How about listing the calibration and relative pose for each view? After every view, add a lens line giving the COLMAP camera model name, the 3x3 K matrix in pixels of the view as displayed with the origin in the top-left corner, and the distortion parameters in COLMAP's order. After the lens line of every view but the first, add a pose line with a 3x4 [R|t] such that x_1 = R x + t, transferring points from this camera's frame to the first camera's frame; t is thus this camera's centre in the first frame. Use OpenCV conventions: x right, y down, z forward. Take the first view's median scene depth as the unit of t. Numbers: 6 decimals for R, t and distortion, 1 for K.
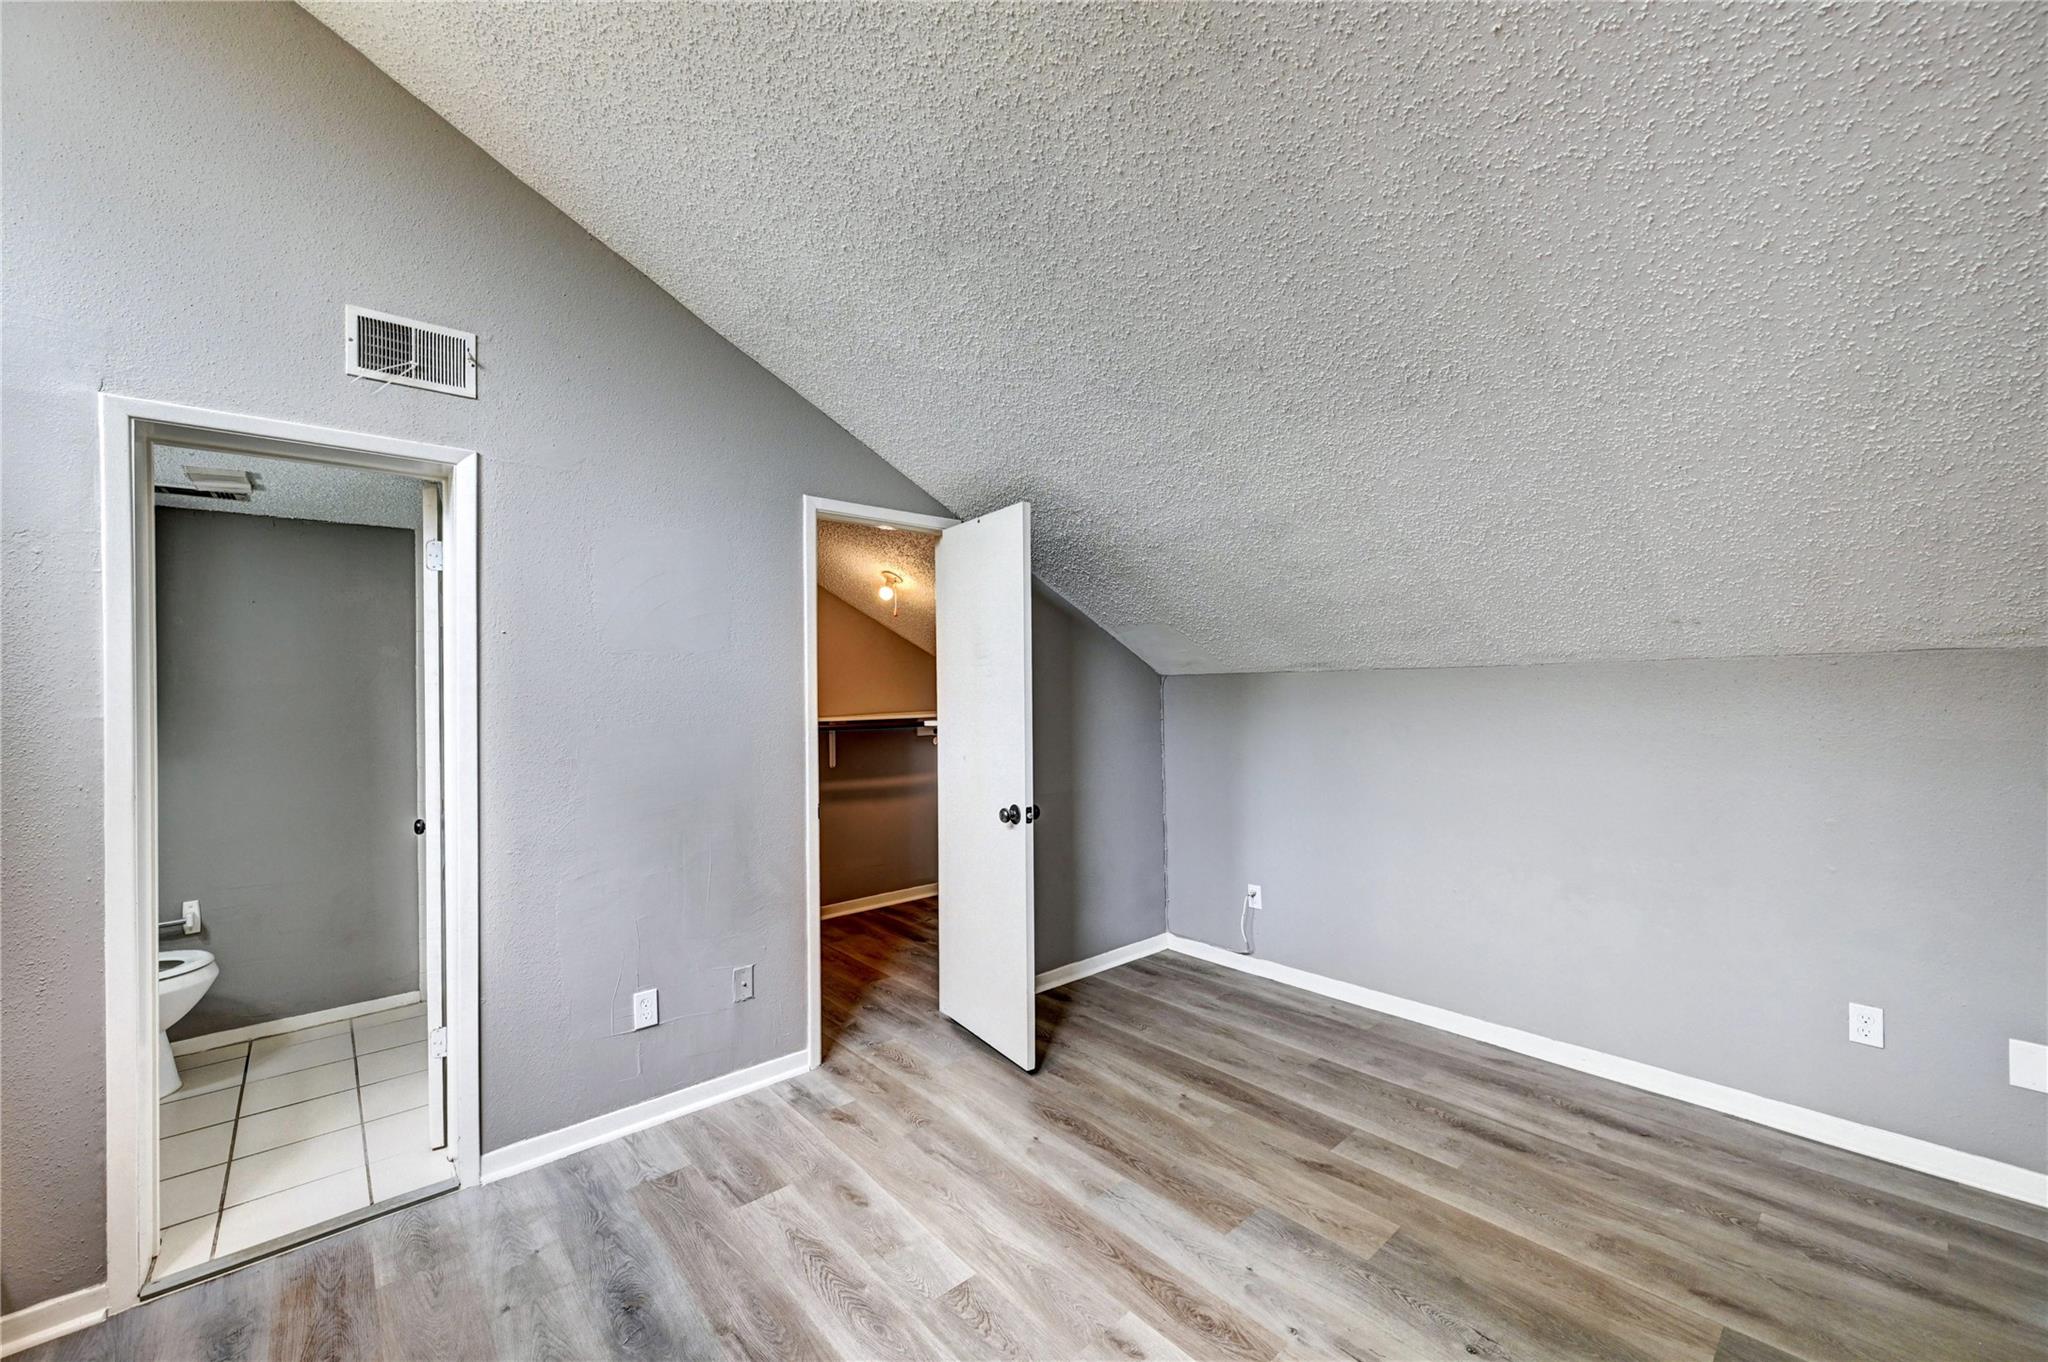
lens RADIAL K [[805.3, 0, 1021.5], [0, 805.3, 683.6], [0, 0, 1]] dist [-0.003083, 0.000569]
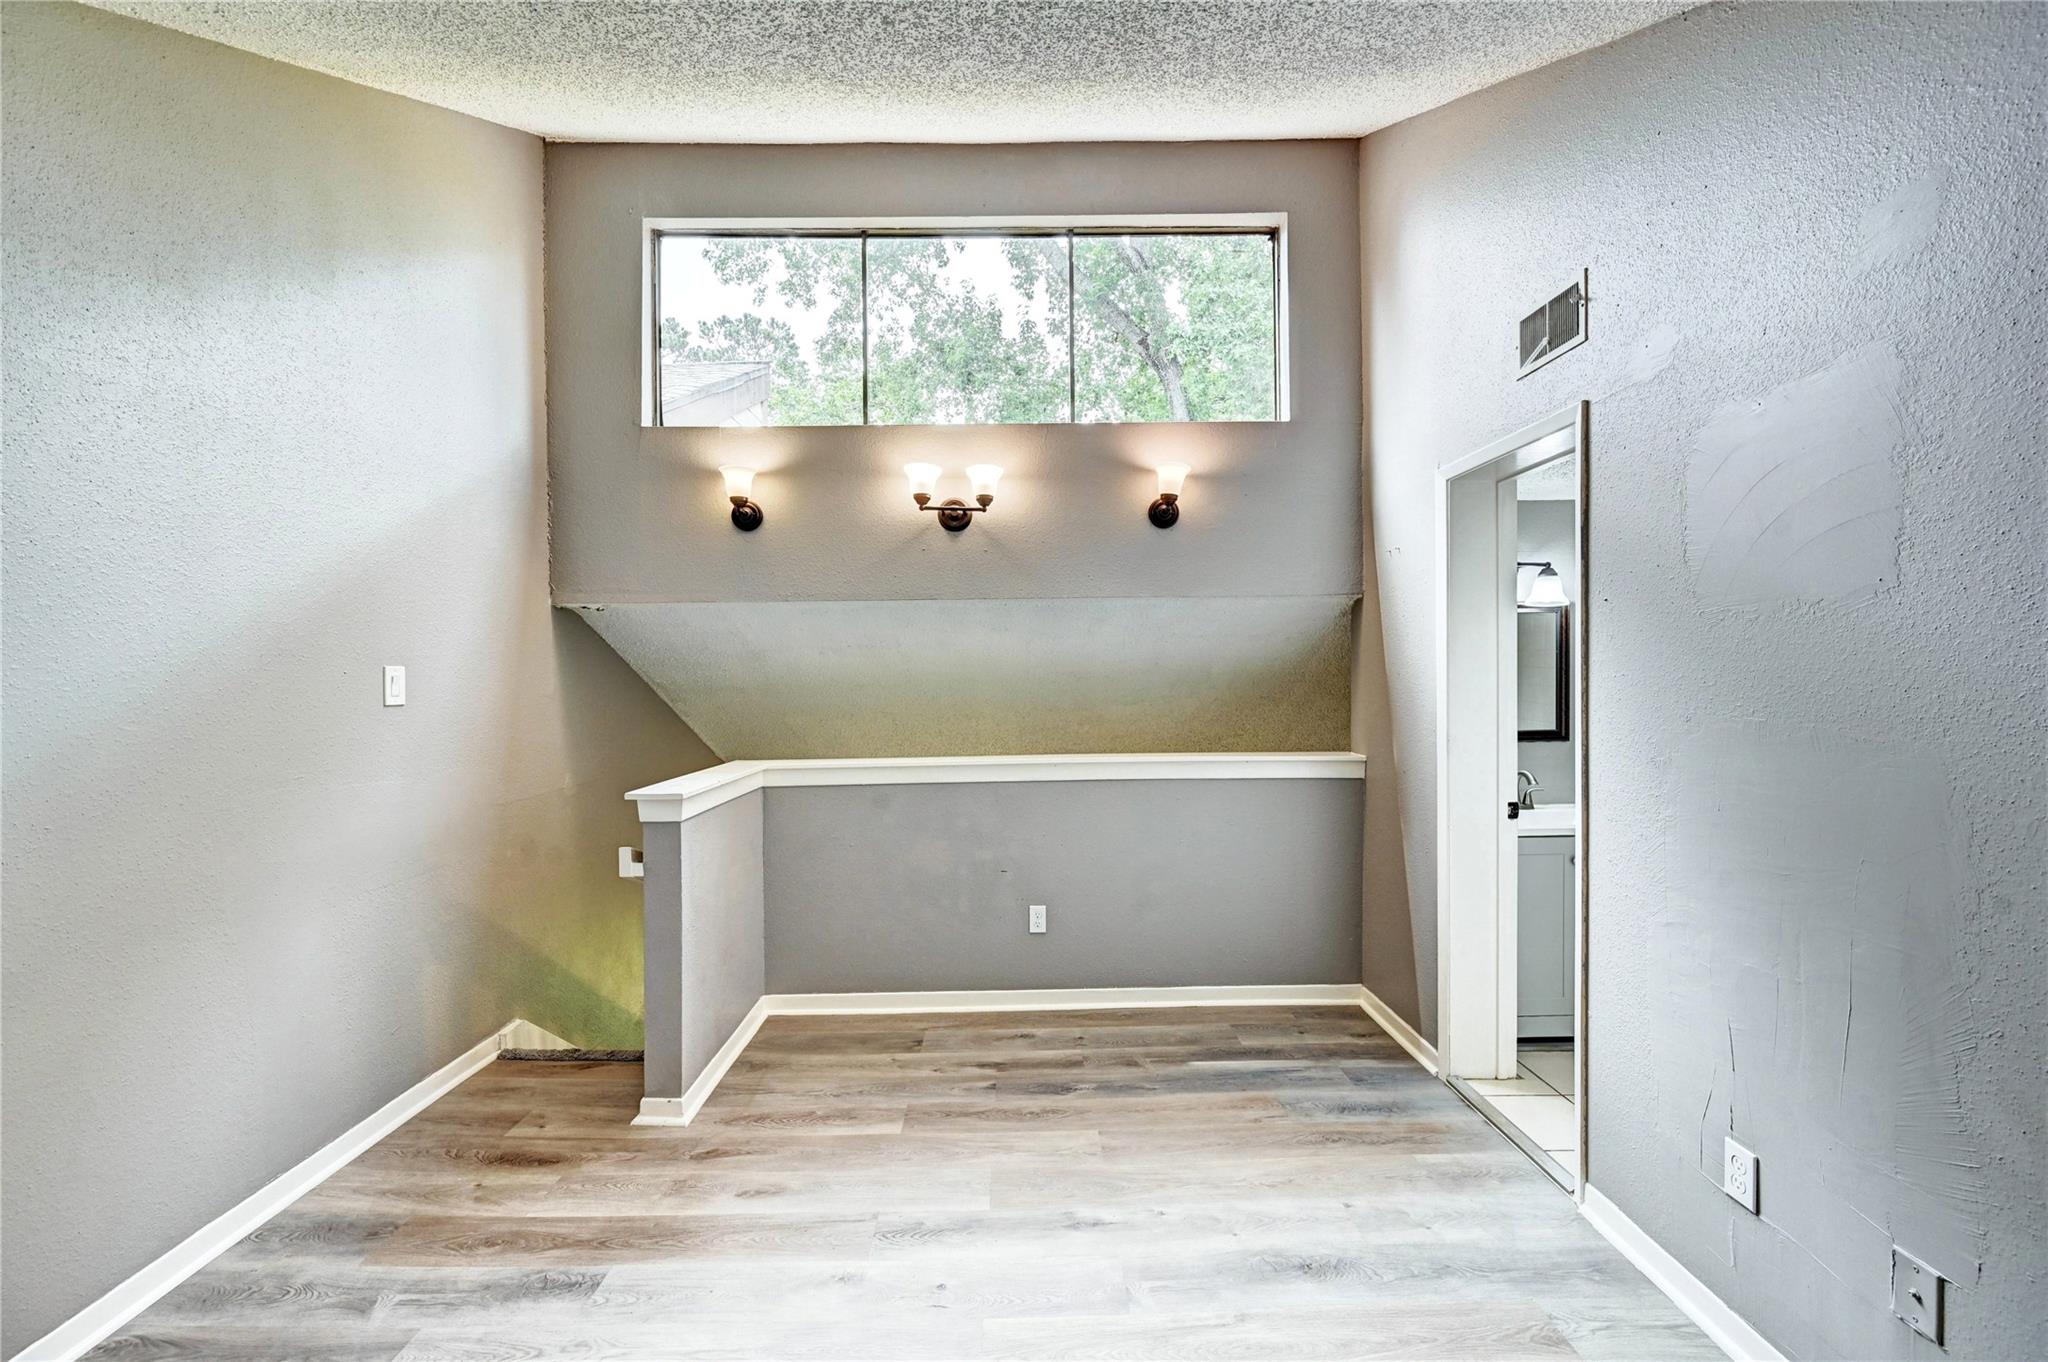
lens RADIAL K [[805.3, 0, 1017.3], [0, 805.3, 680.0], [0, 0, 1]] dist [-0.003083, 0.000569]
pose [[-0.665472, 0.022331, -0.746089, 0.435899], [0.024823, 0.999662, 0.007780, -0.001041], [0.746010, -0.013342, -0.665801, 1.184423]]
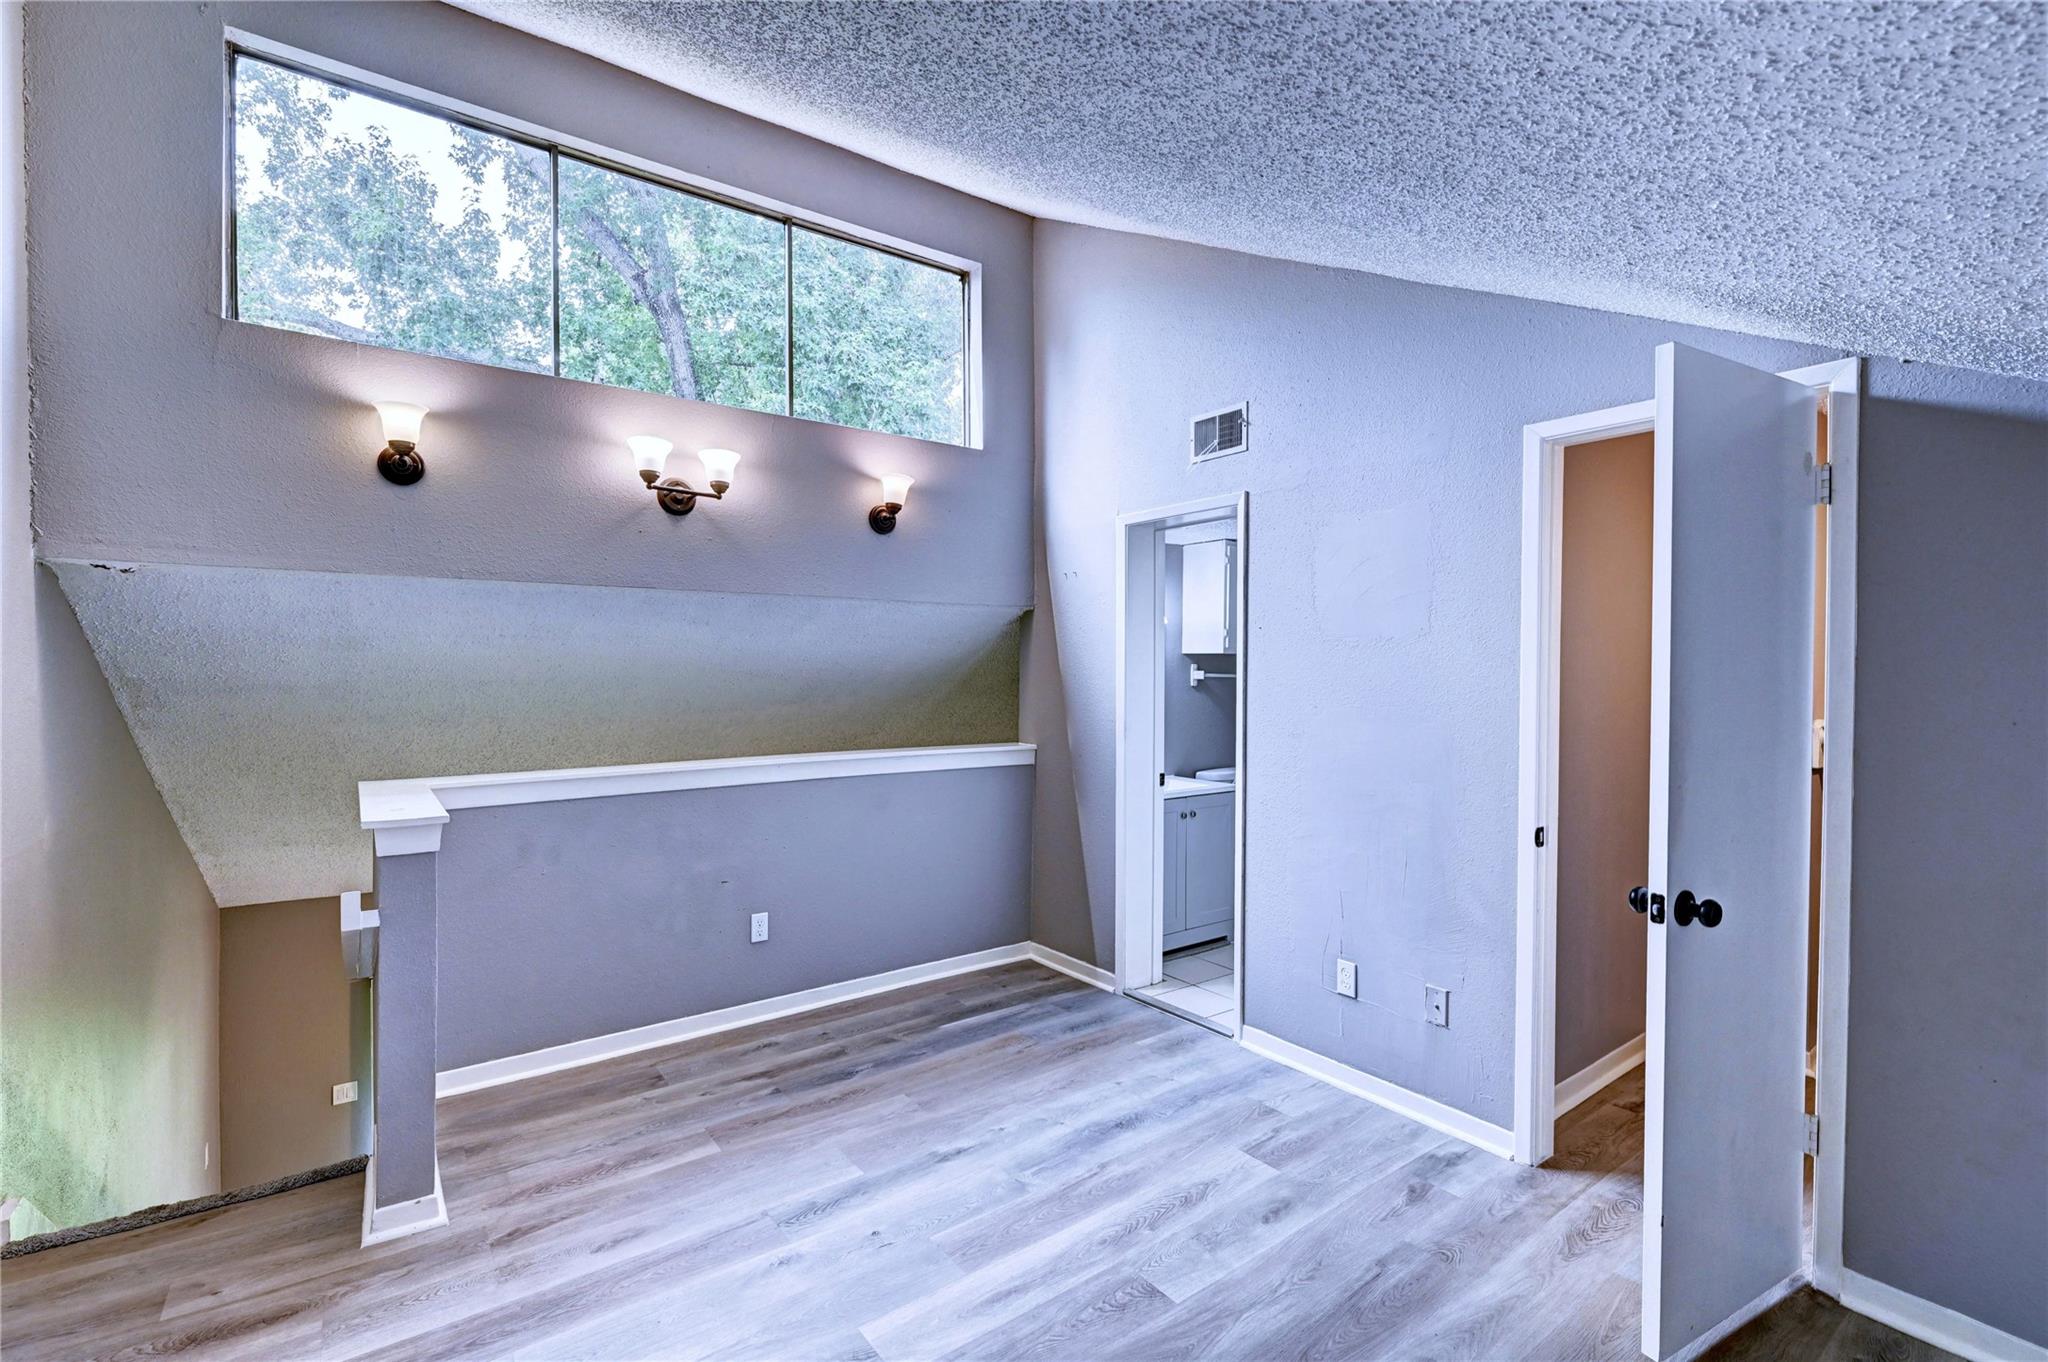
lens RADIAL K [[917.7, 0, 1019.6], [0, 917.7, 677.1], [0, 0, 1]] dist [-0.000196, 0.000656]
pose [[-0.101622, 0.018011, -0.994660, 0.900334], [0.009542, 0.999808, 0.017130, -0.015517], [0.994777, -0.007750, -0.101774, 0.827245]]
